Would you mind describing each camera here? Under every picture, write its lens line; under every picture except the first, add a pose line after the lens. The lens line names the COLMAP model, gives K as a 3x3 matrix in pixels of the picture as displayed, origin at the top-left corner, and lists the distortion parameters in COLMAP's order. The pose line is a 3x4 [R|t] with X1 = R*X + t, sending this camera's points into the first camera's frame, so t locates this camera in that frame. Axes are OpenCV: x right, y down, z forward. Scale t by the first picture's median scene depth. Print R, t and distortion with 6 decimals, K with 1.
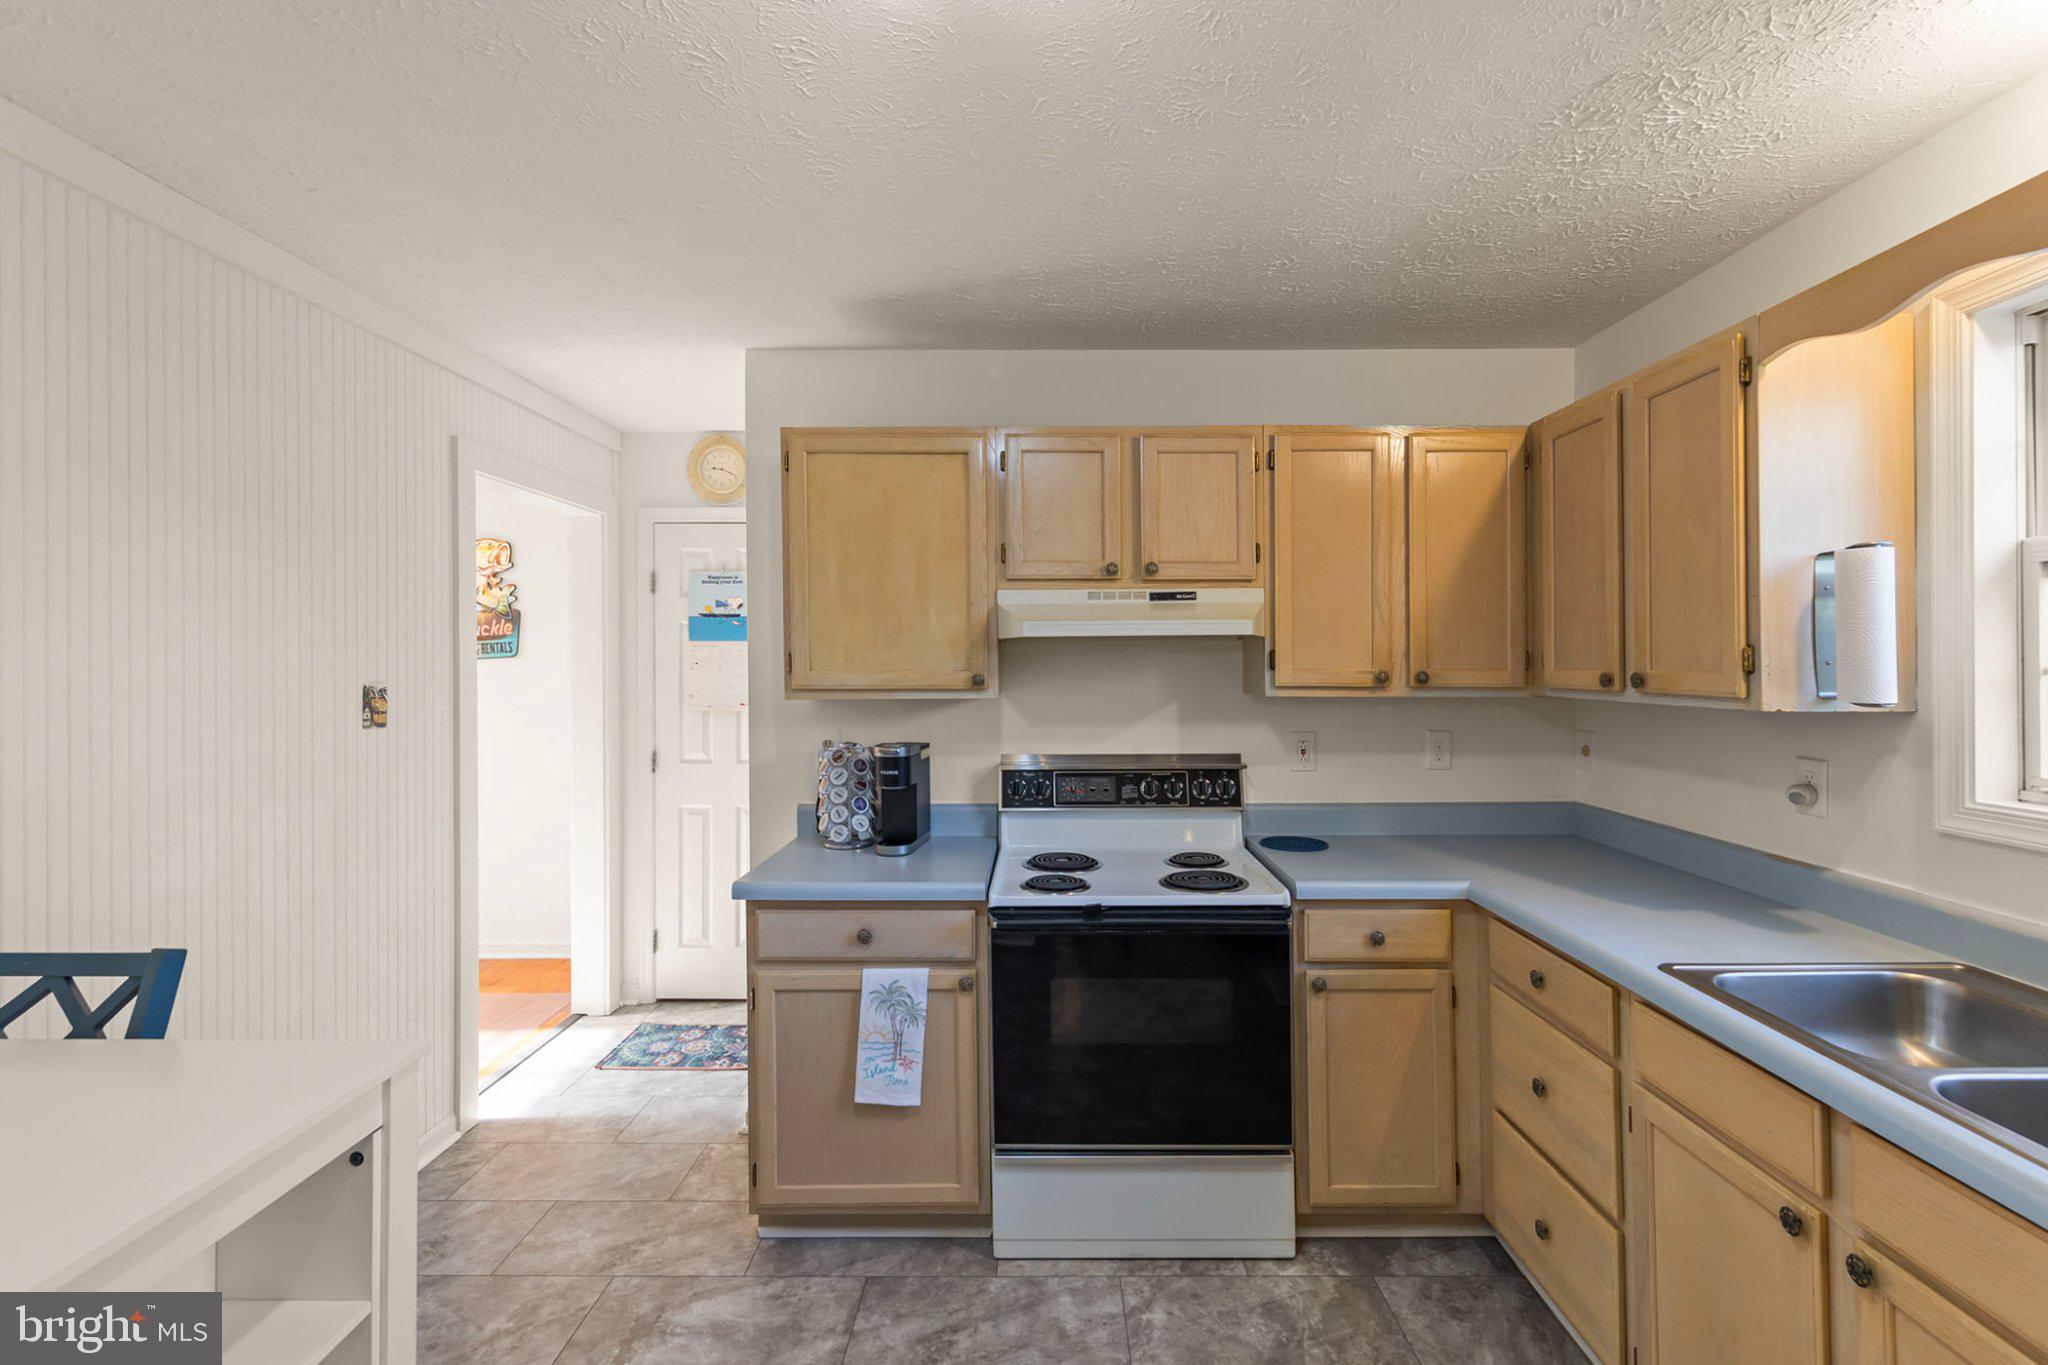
lens RADIAL K [[955.4, 0, 1048.6], [0, 955.4, 656.4], [0, 0, 1]] dist [0.011583, 0.001617]
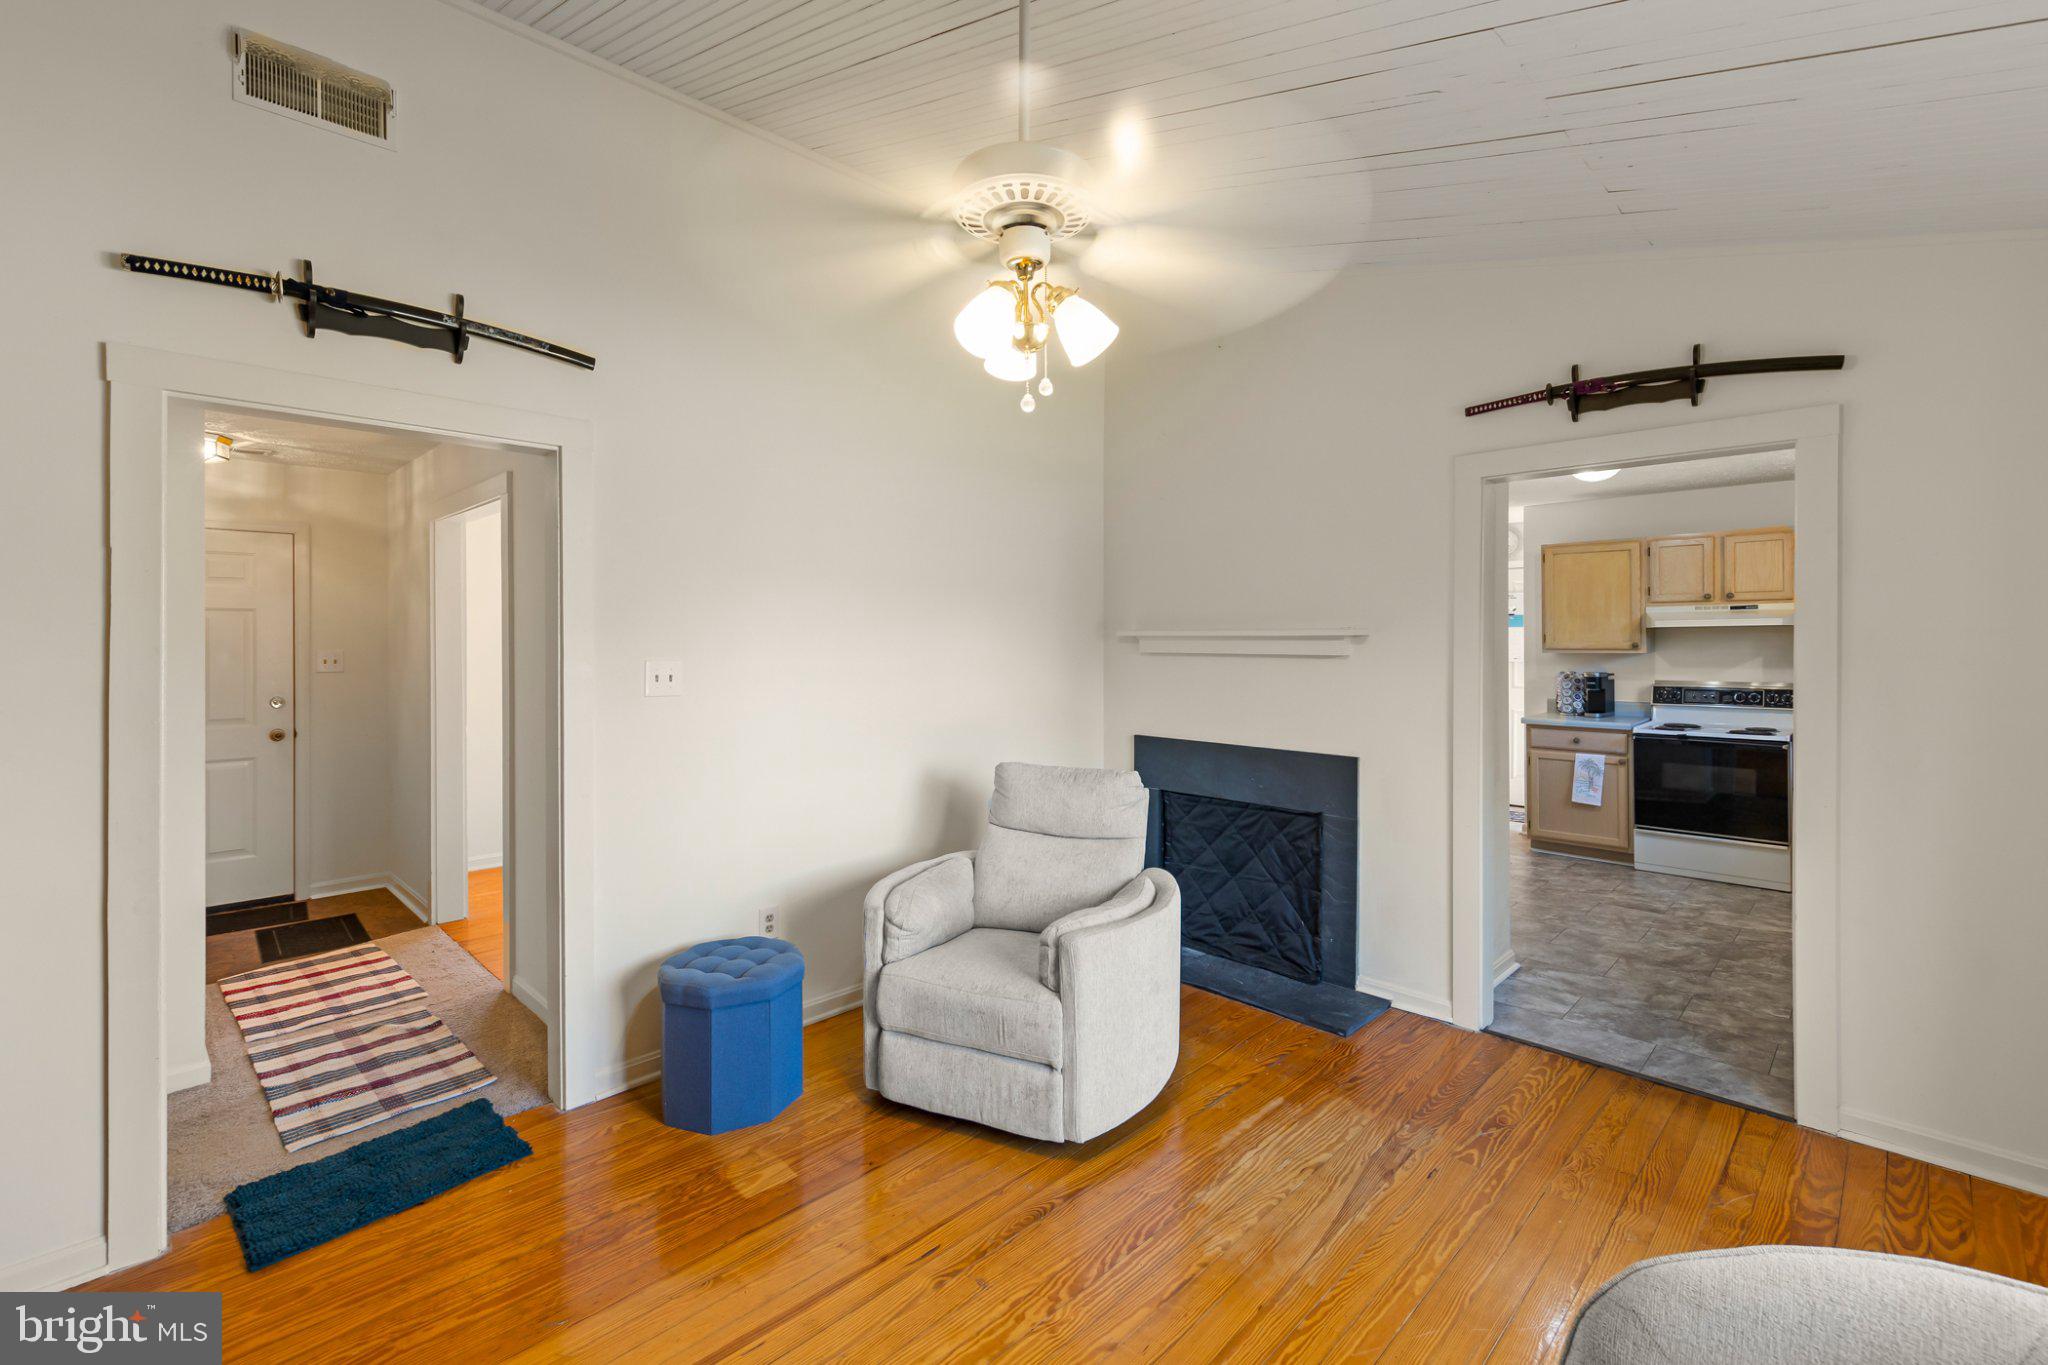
lens RADIAL K [[879.4, 0, 1000.8], [0, 879.4, 655.2], [0, 0, 1]] dist [0.008292, 0.000067]
pose [[0.691816, 0.013220, -0.721953, 0.466676], [0.006578, 0.999676, 0.024609, -0.016096], [0.722044, -0.021773, 0.691505, -1.840296]]
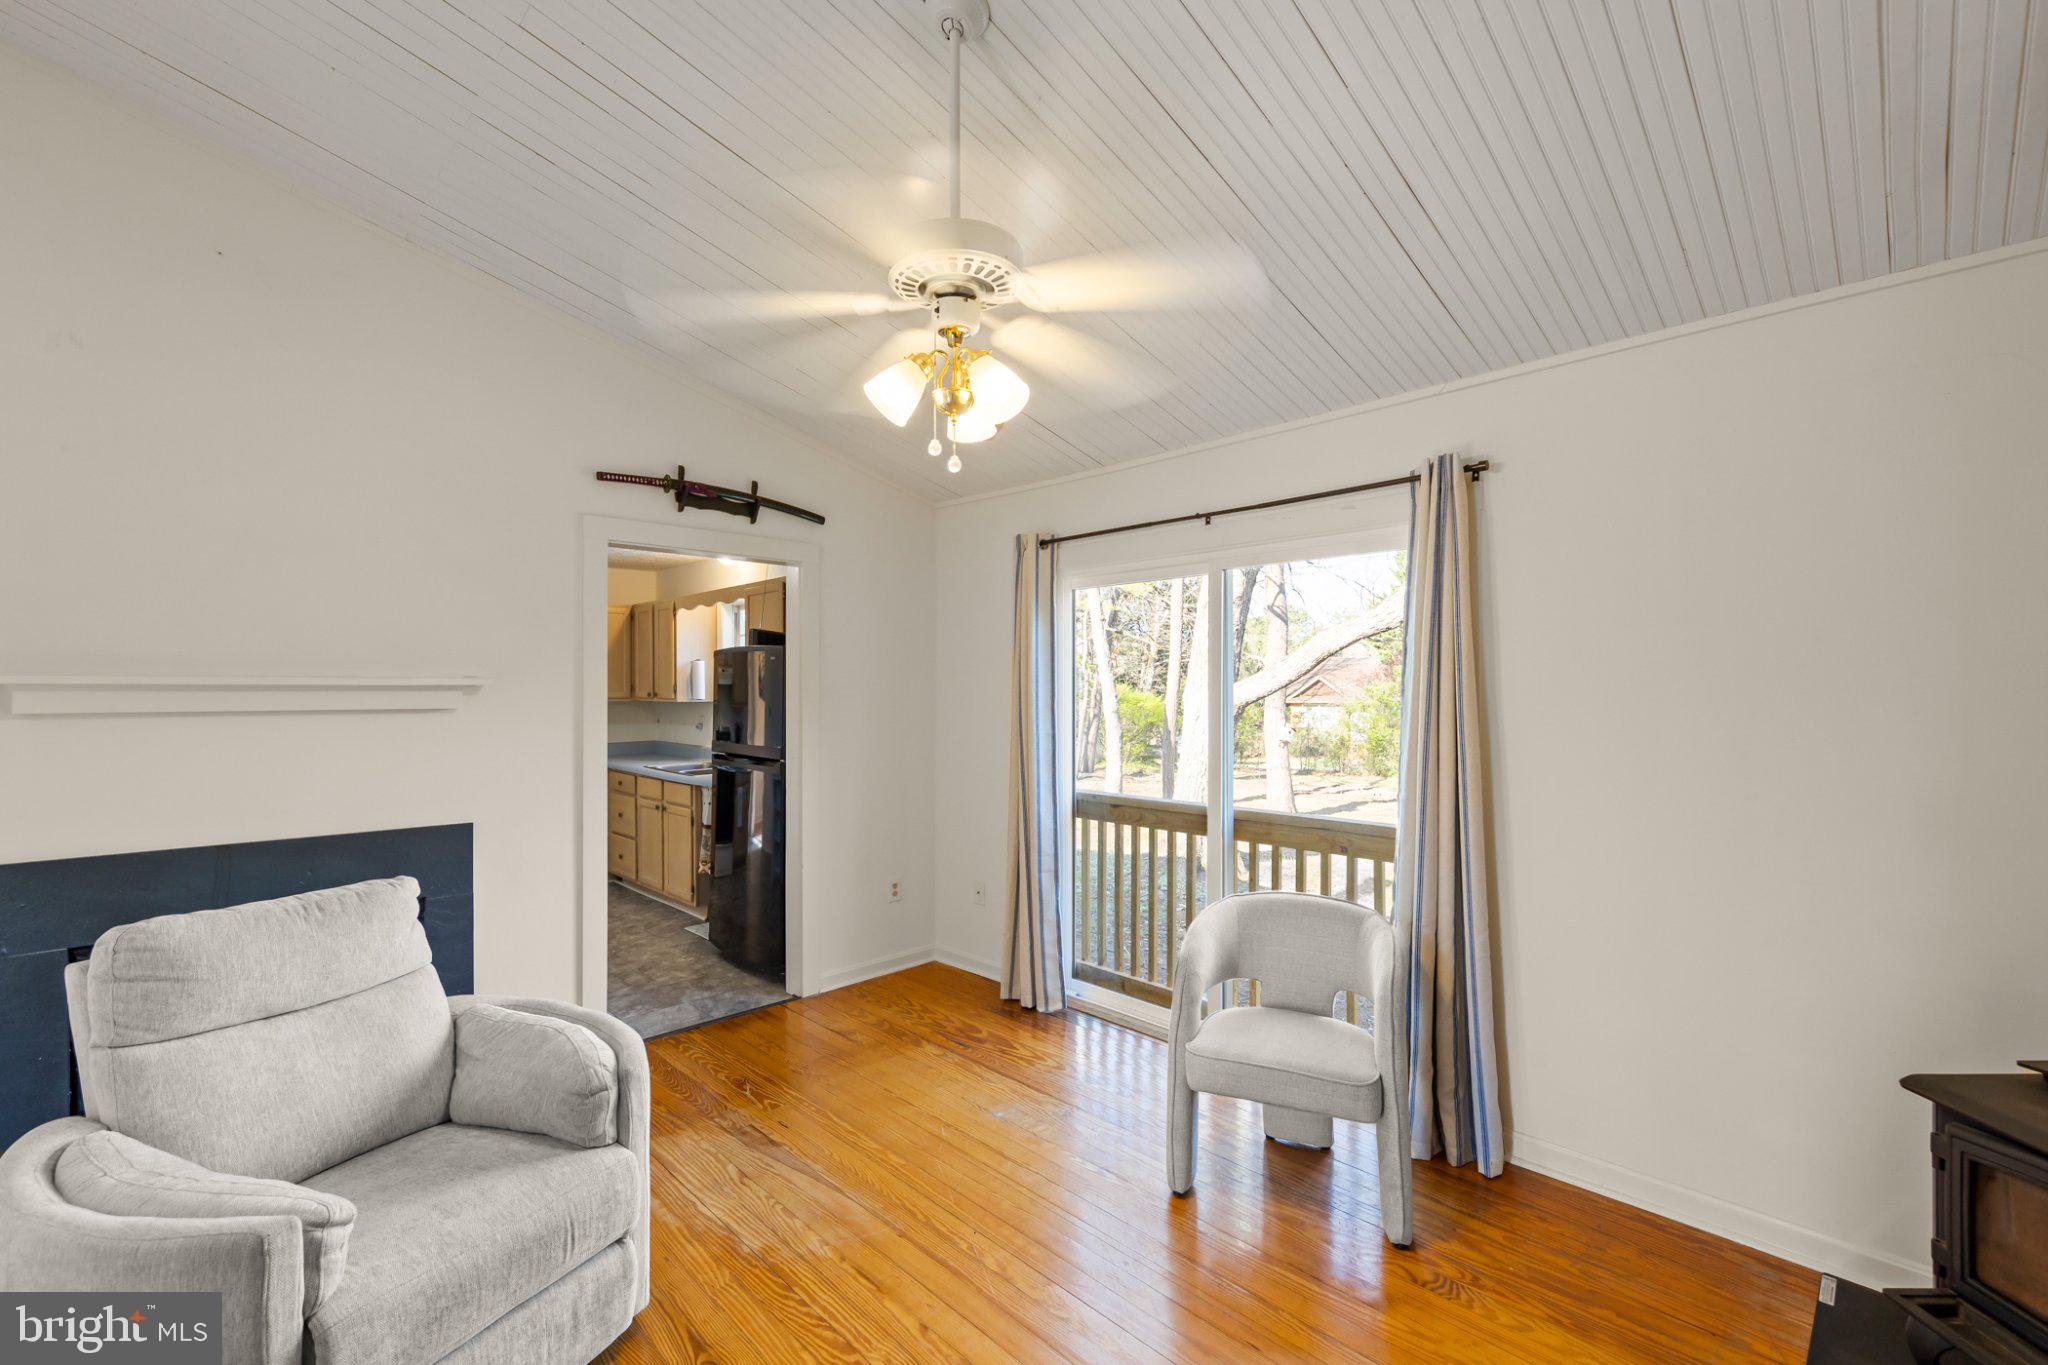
lens RADIAL K [[879.4, 0, 1053.8], [0, 879.4, 701.2], [0, 0, 1]] dist [0.008292, 0.000067]
pose [[0.710677, -0.011451, 0.703425, -0.497666], [-0.003184, 0.999805, 0.019492, -0.013363], [-0.703511, -0.016092, 0.710502, -1.931578]]
